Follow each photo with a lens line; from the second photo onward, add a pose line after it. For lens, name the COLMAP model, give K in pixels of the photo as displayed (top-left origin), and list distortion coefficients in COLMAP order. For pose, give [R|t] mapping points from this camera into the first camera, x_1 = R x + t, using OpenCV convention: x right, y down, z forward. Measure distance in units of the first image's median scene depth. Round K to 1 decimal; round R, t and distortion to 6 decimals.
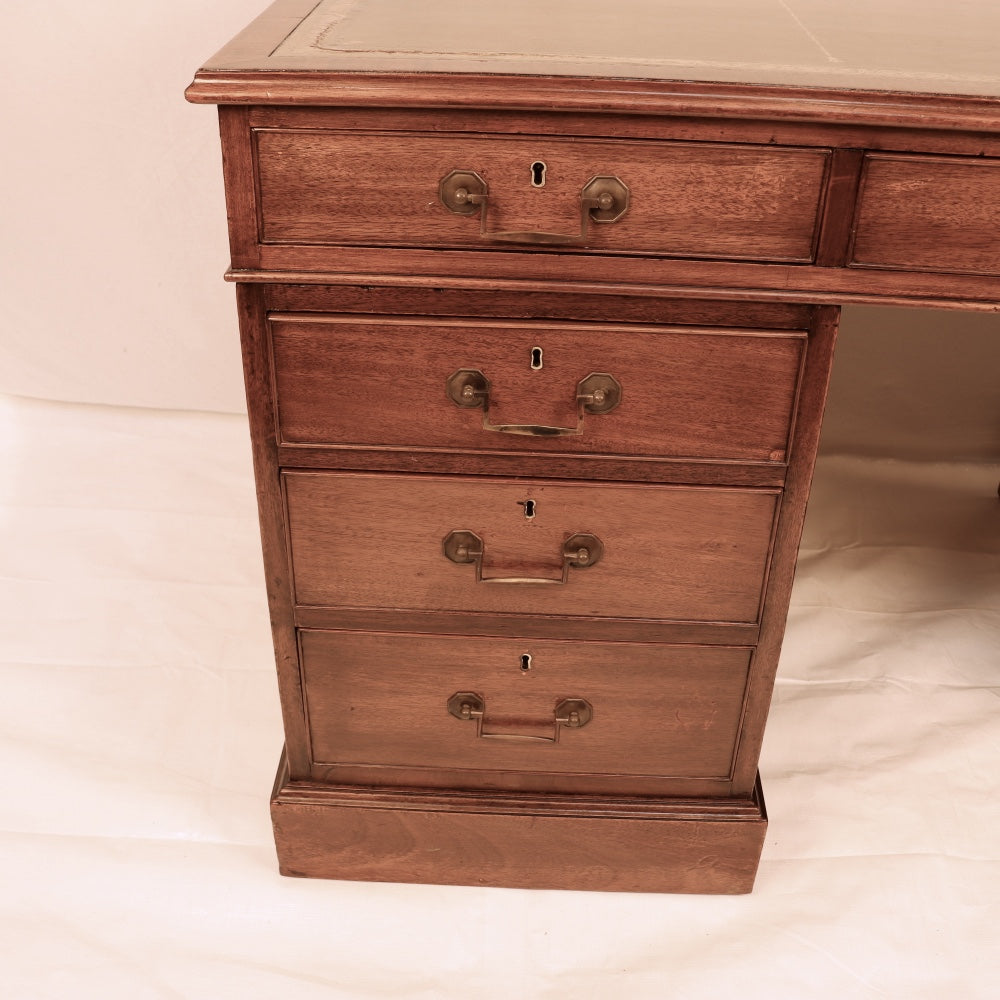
lens RADIAL K [[1225.5, 0, 495.6], [0, 1225.5, 500.3], [0, 0, 1]] dist [-0.177935, 0.148532]
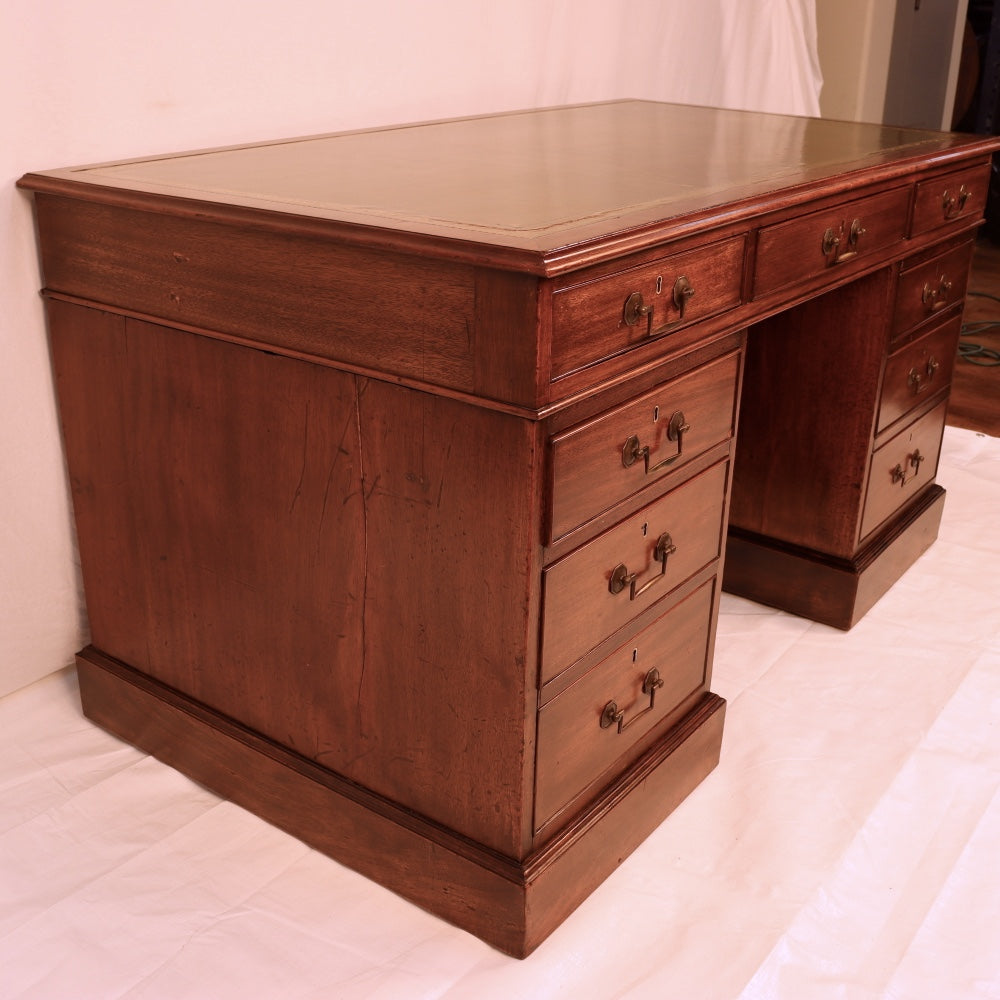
lens RADIAL K [[1225.5, 0, 495.6], [0, 1225.5, 500.3], [0, 0, 1]] dist [-0.177935, 0.148532]
pose [[0.564597, -0.334970, 0.754337, -1.153644], [0.439262, 0.895707, 0.068973, -0.201951], [-0.698770, 0.292409, 0.652854, 0.225321]]
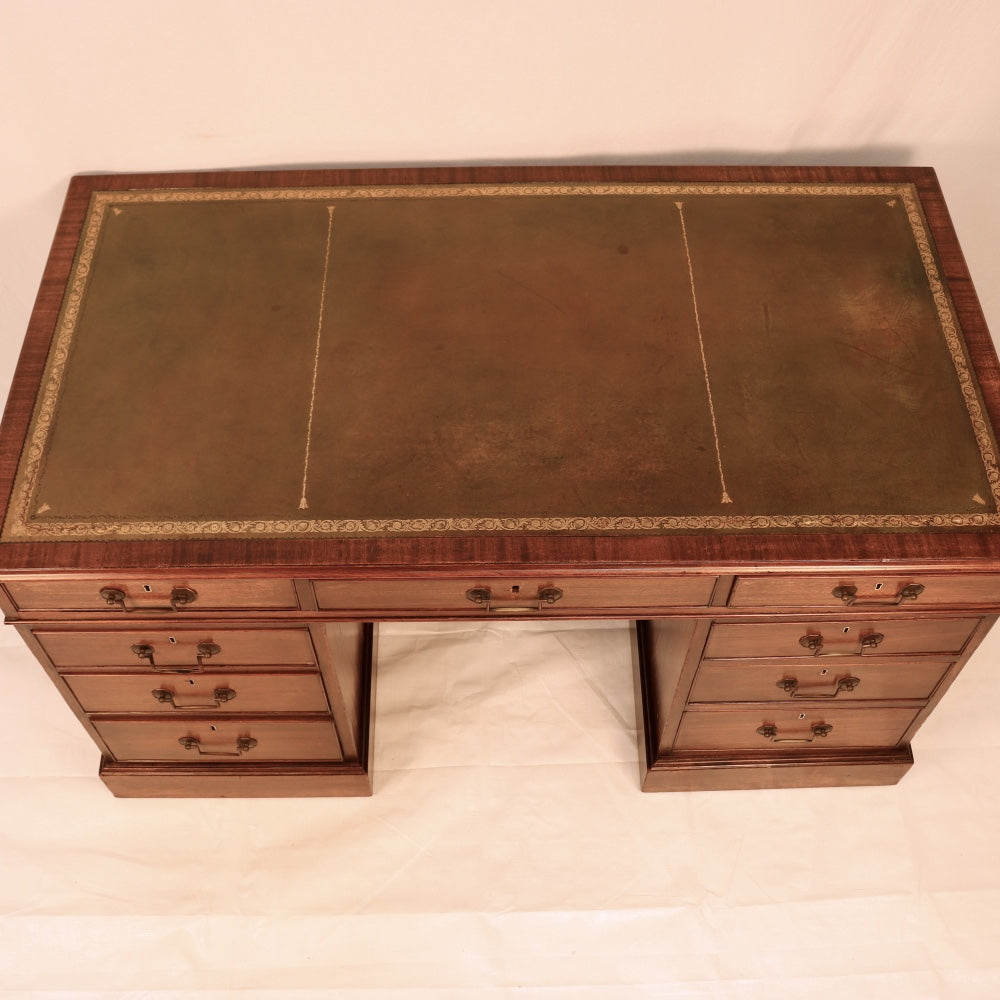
lens RADIAL K [[1225.5, 0, 495.6], [0, 1225.5, 500.3], [0, 0, 1]] dist [-0.177935, 0.148532]
pose [[0.998279, -0.056084, 0.017141, 0.510576], [0.045178, 0.921822, 0.384972, -1.008064], [-0.037392, -0.383535, 0.922769, -0.676607]]
